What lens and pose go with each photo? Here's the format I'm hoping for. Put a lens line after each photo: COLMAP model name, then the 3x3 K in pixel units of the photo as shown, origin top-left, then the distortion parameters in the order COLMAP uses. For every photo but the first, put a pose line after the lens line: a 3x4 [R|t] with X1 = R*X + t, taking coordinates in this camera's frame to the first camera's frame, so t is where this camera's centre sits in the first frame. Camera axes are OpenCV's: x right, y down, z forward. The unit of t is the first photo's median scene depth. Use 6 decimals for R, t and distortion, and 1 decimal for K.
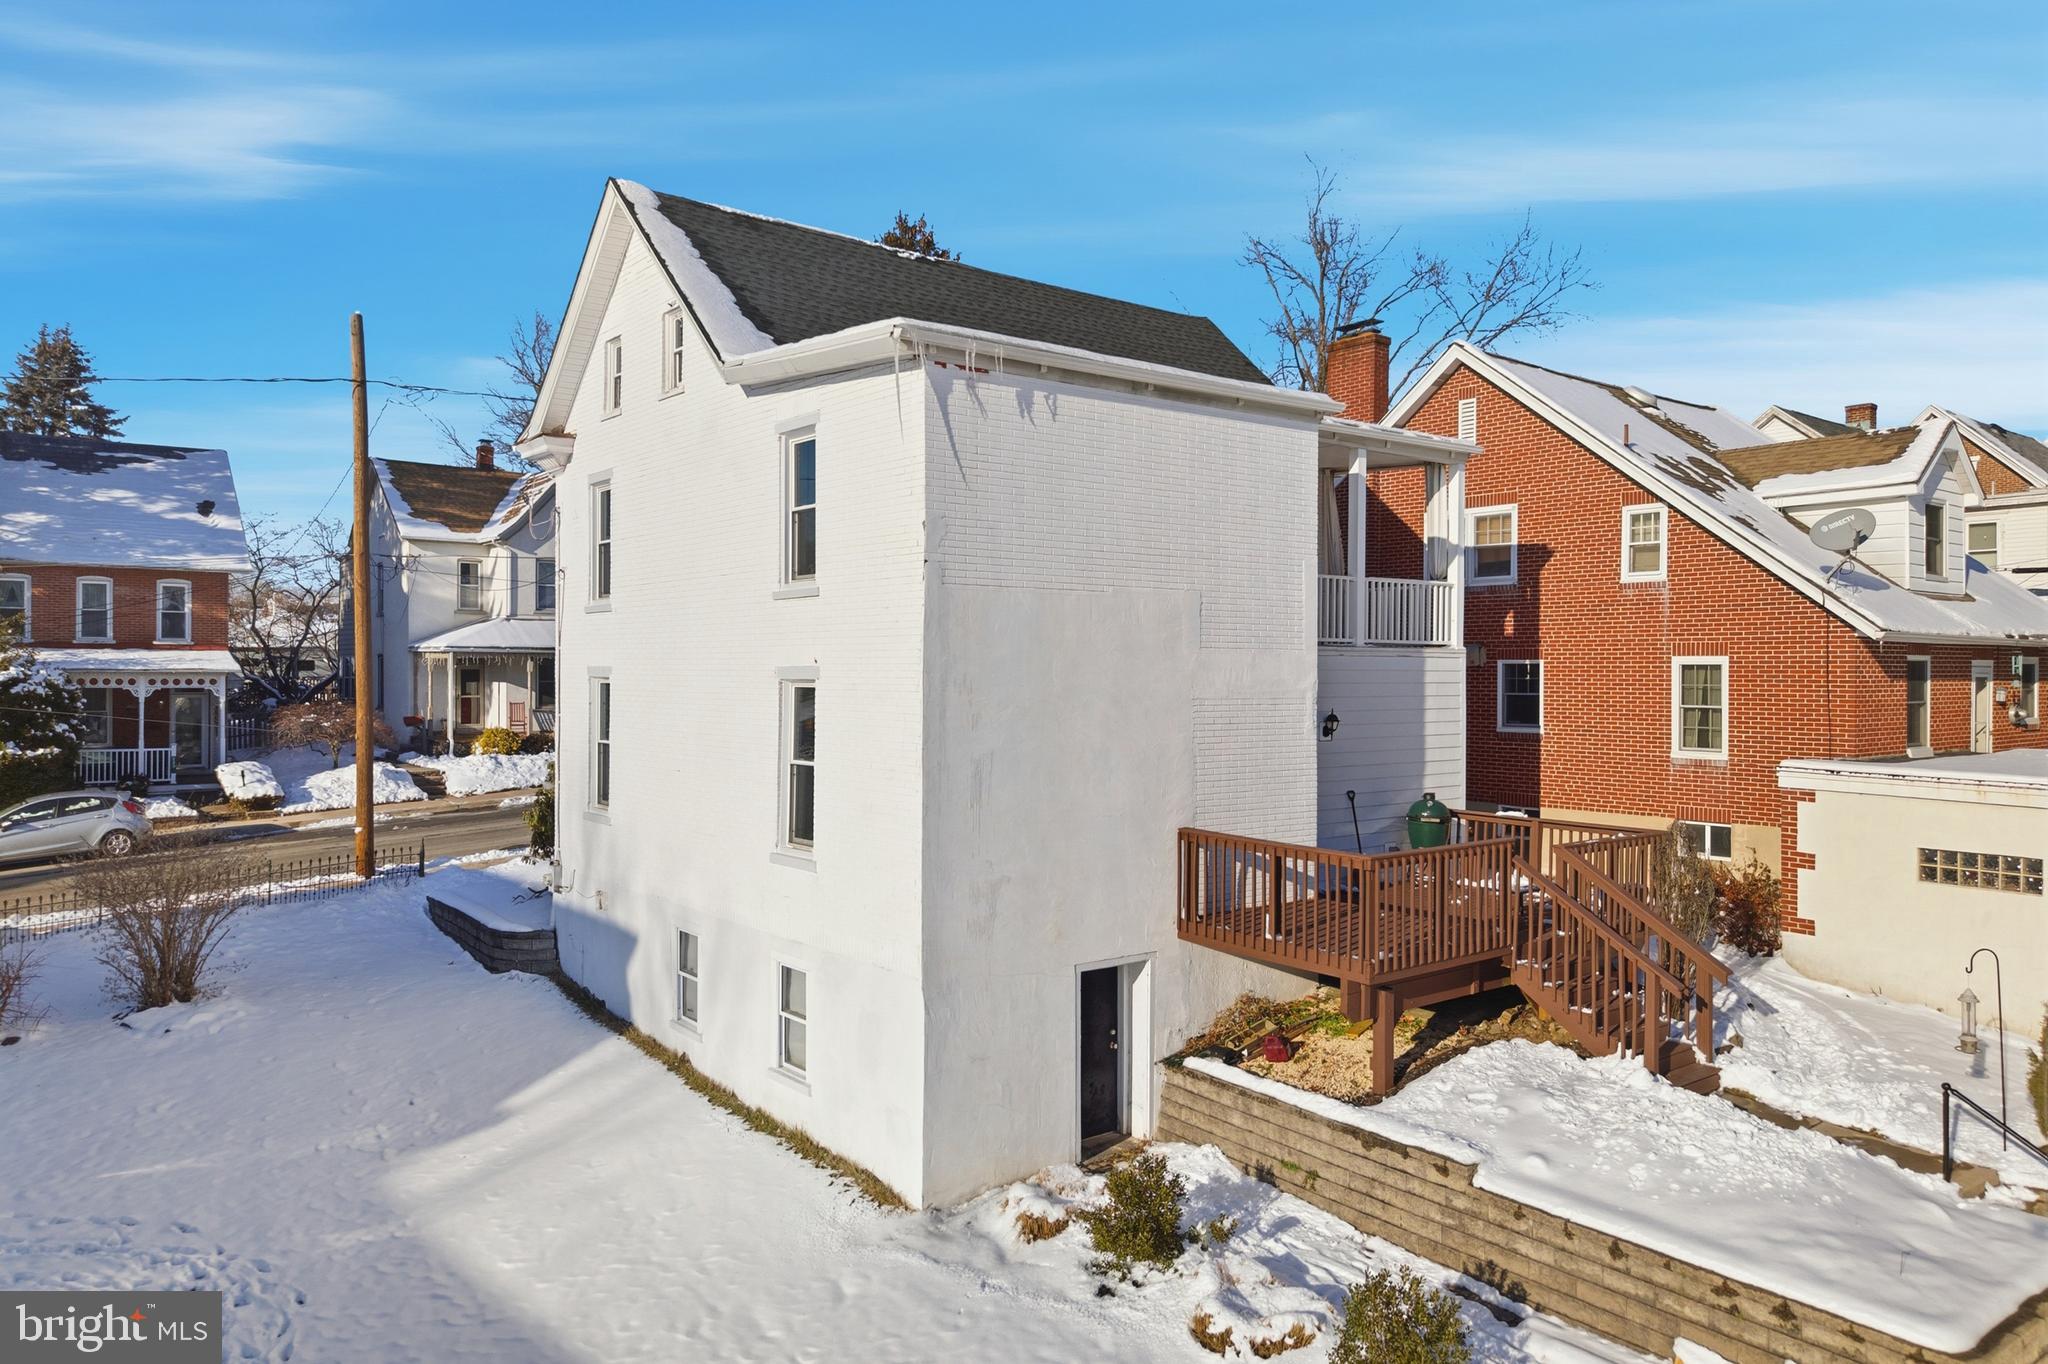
lens RADIAL K [[1367.8, 0, 1033.2], [0, 1367.8, 674.3], [0, 0, 1]] dist [0.017311, -0.019537]
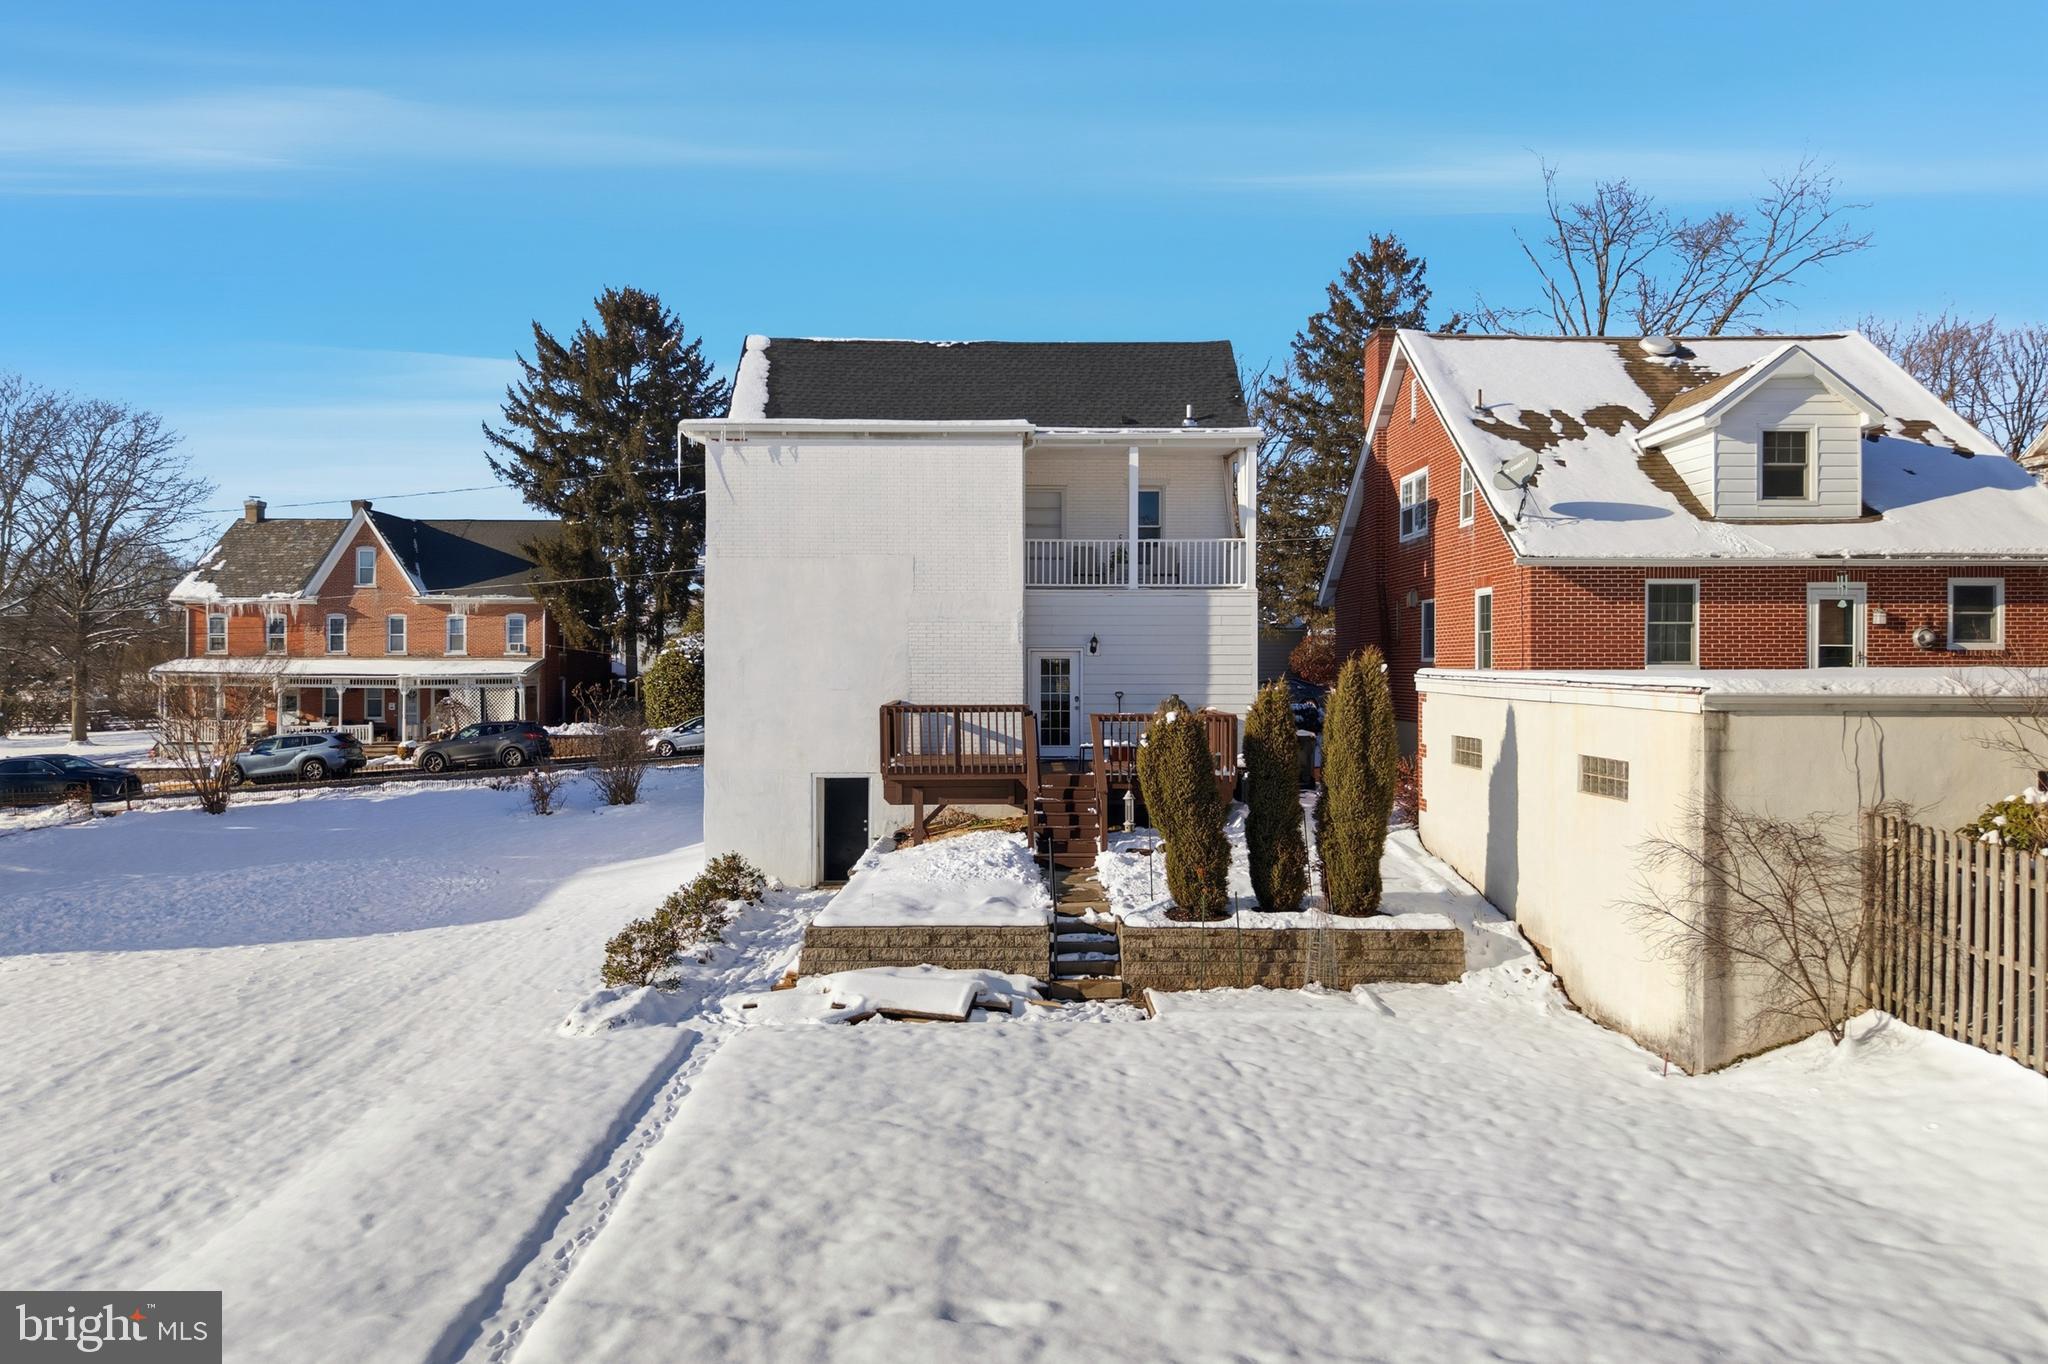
lens RADIAL K [[1367.8, 0, 1031.3], [0, 1367.8, 689.2], [0, 0, 1]] dist [0.017311, -0.019537]
pose [[0.799615, 0.004075, -0.600500, 0.997540], [0.001110, 0.999965, 0.008263, 0.070559], [0.600513, -0.007274, 0.799582, -0.172391]]
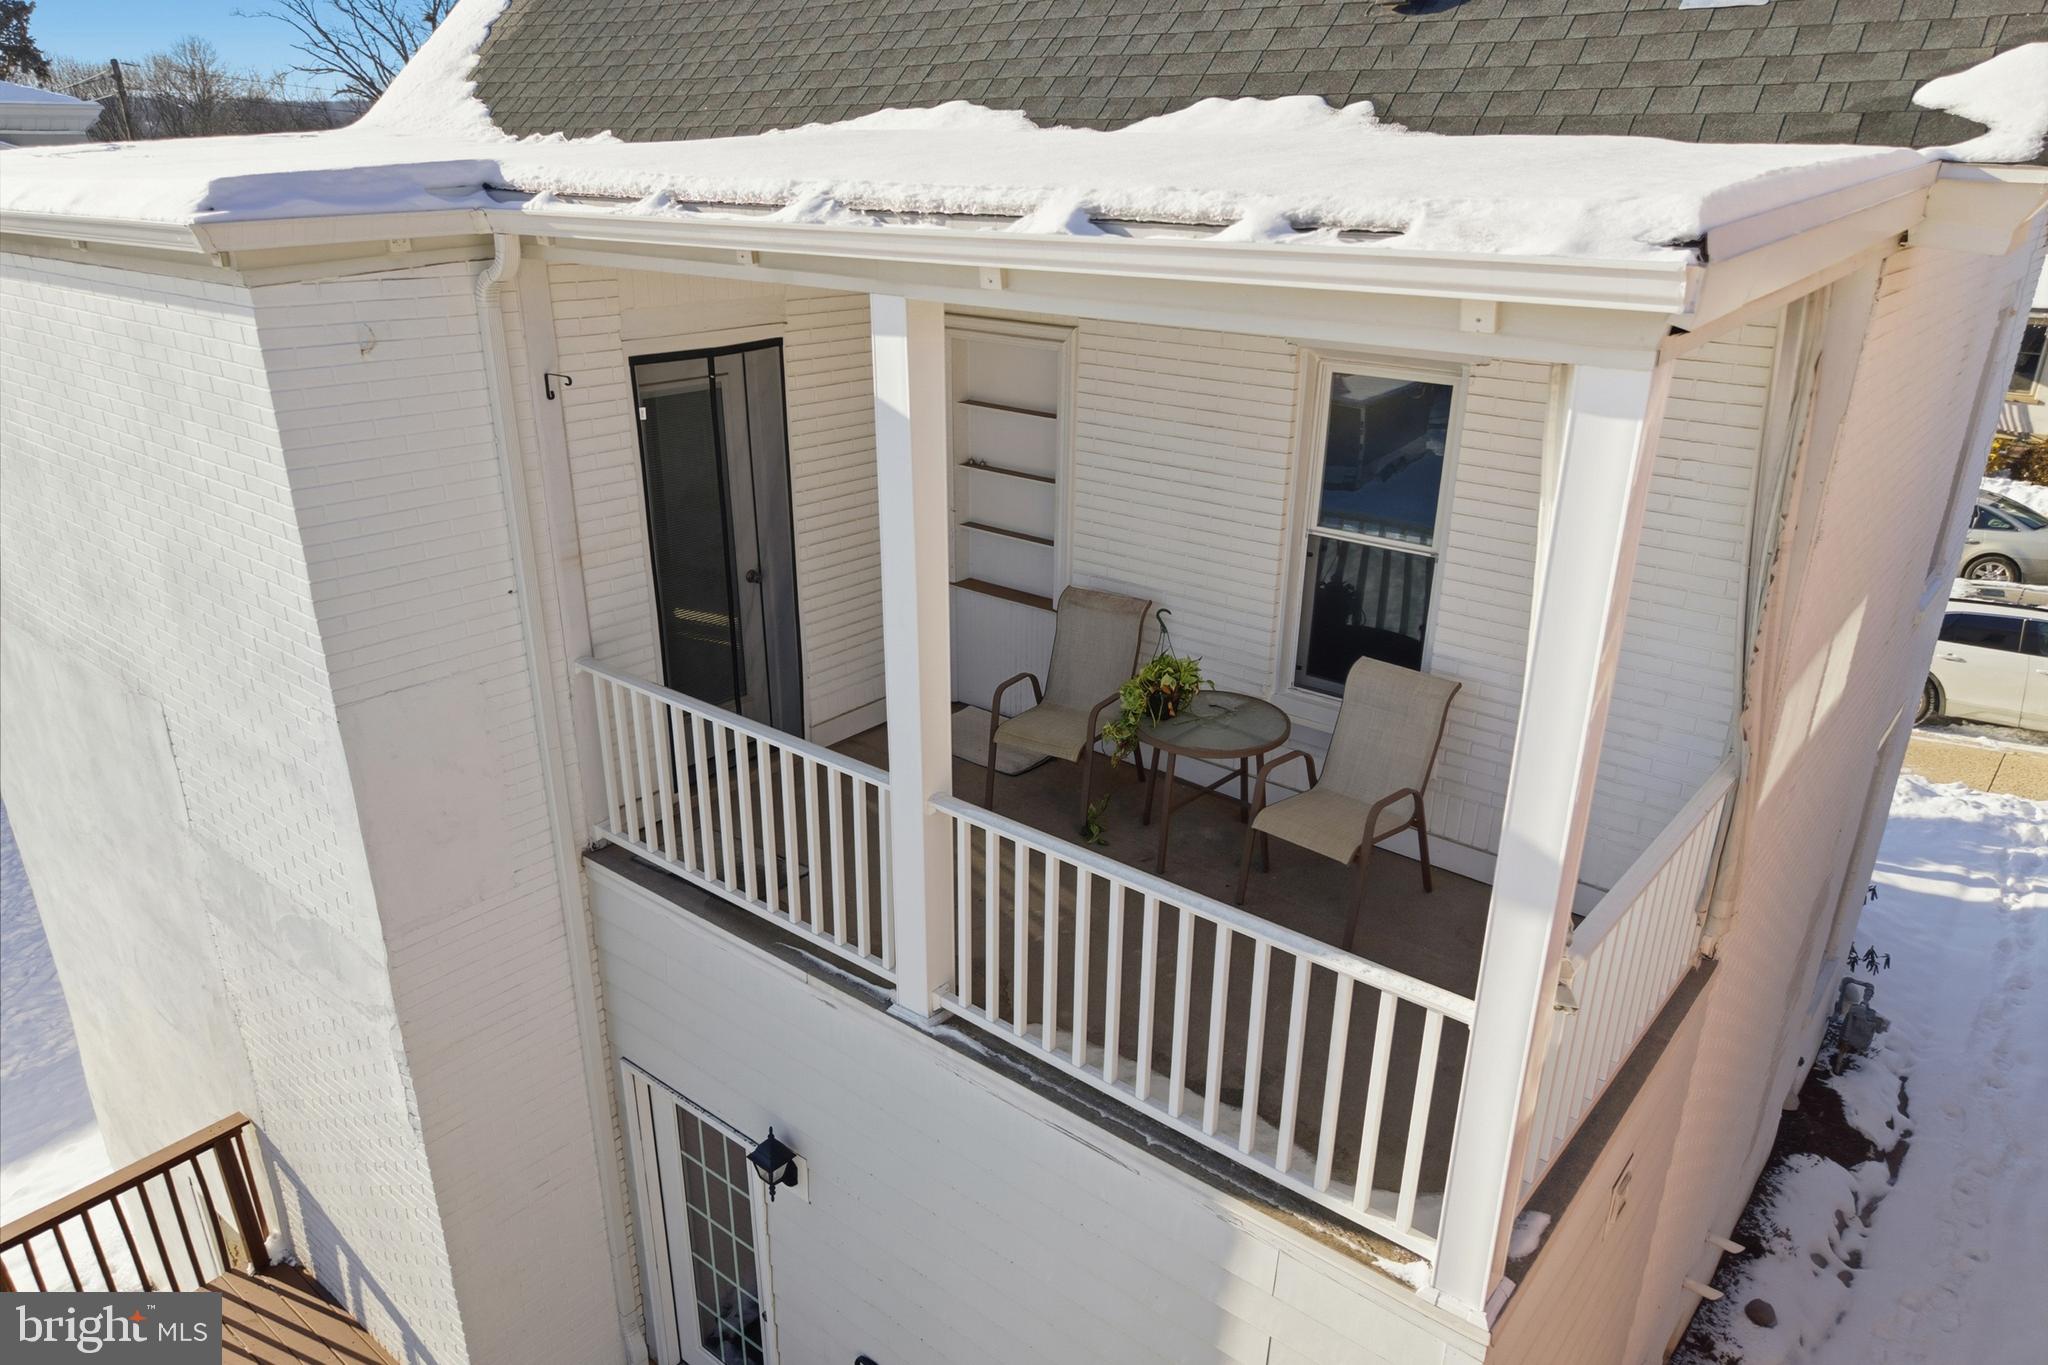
lens RADIAL K [[1367.8, 0, 1026.8], [0, 1367.8, 736.2], [0, 0, 1]] dist [0.017311, -0.019537]
pose [[0.215726, 0.385950, -0.896942, 0.482459], [-0.009316, 0.919342, 0.393348, -0.188020], [0.976410, -0.076499, 0.201922, 0.979062]]
